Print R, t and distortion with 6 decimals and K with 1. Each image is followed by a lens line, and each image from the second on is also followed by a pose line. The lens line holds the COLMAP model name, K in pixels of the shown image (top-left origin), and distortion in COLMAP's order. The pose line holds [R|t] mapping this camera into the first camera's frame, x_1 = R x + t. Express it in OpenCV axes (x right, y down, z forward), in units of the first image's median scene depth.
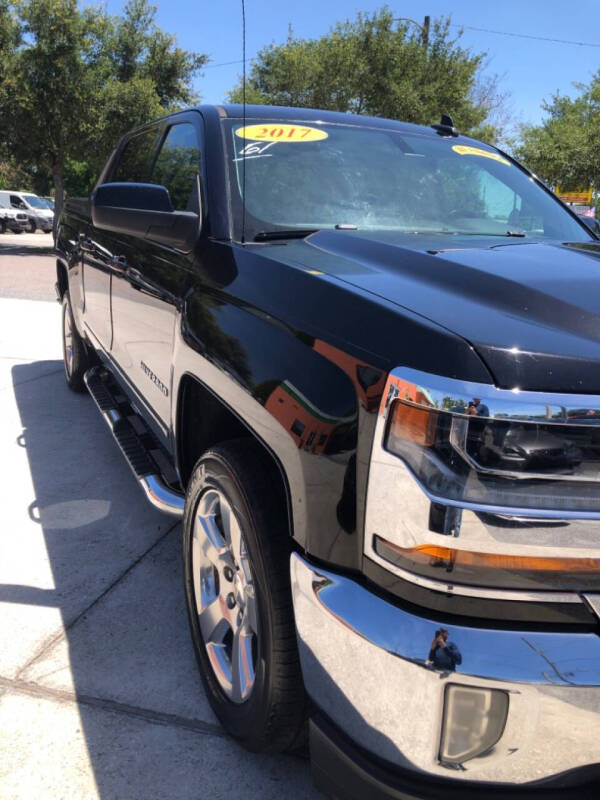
lens RADIAL K [[642.5, 0, 307.5], [0, 642.5, 396.8], [0, 0, 1]] dist [0.004088, 0.007080]
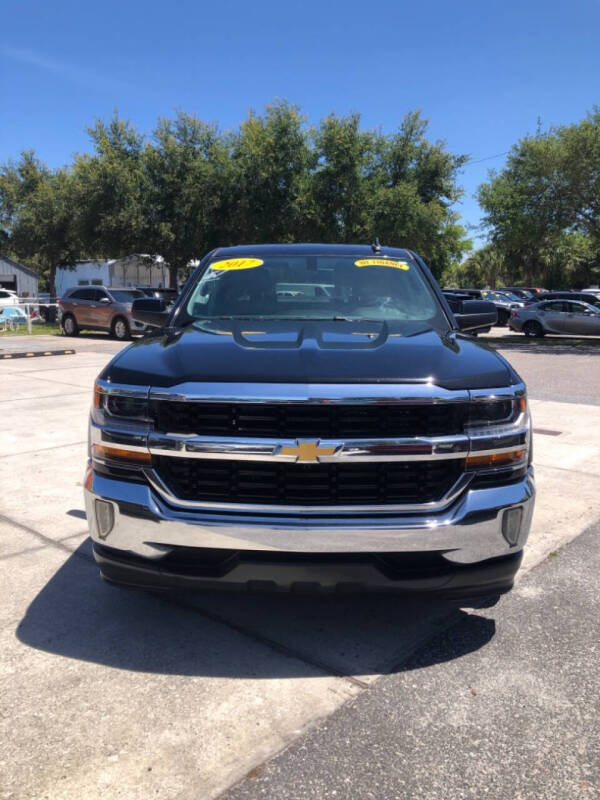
lens RADIAL K [[642.5, 0, 307.5], [0, 642.5, 396.8], [0, 0, 1]] dist [0.004088, 0.007080]
pose [[0.895122, 0.027431, -0.444976, 0.105017], [-0.080268, 0.991711, -0.100334, 0.011758], [0.438535, 0.125529, 0.889904, -0.047235]]
